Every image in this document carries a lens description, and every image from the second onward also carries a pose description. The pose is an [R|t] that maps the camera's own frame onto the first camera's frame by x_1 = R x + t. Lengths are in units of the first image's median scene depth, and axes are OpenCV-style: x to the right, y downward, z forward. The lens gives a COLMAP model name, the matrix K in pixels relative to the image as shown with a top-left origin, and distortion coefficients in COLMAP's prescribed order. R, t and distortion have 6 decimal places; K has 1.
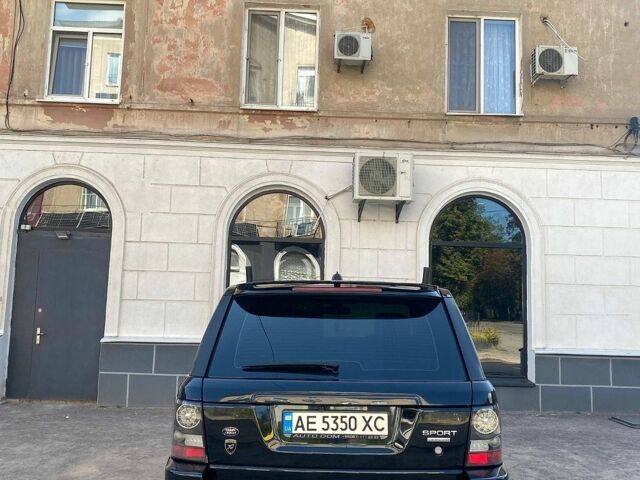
lens RADIAL K [[644.5, 0, 310.9], [0, 644.5, 251.3], [0, 0, 1]] dist [0.108937, -0.248681]
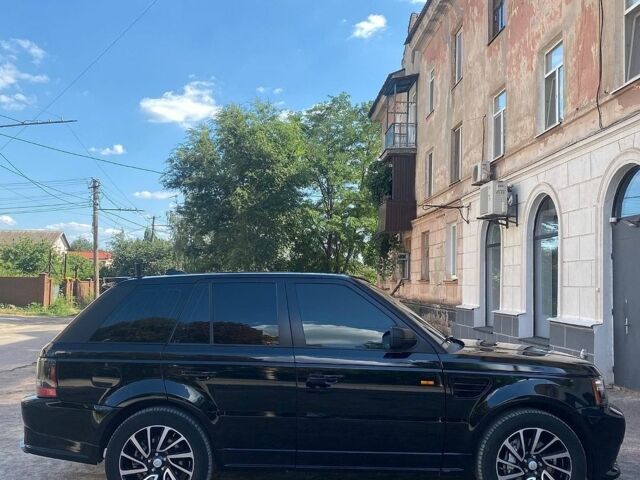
lens RADIAL K [[649.5, 0, 319.3], [0, 649.5, 257.1], [0, 0, 1]] dist [-0.002253, -0.005281]
pose [[0.026248, -0.070665, -0.997155, 0.551758], [0.088034, 0.993786, -0.068109, 0.048995], [0.995772, -0.085996, 0.032305, 0.490871]]
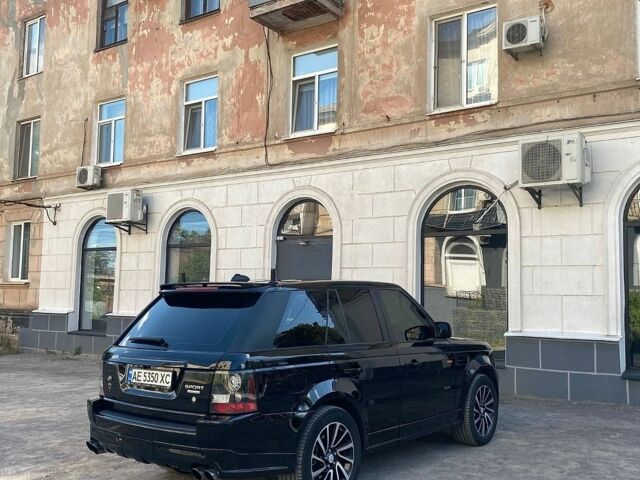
lens RADIAL K [[644.5, 0, 310.9], [0, 644.5, 251.3], [0, 0, 1]] dist [0.108937, -0.248681]
pose [[0.798689, -0.058109, -0.598932, 0.375386], [0.068272, 0.997650, -0.005750, 0.000526], [0.597859, -0.036298, 0.800779, 0.001186]]
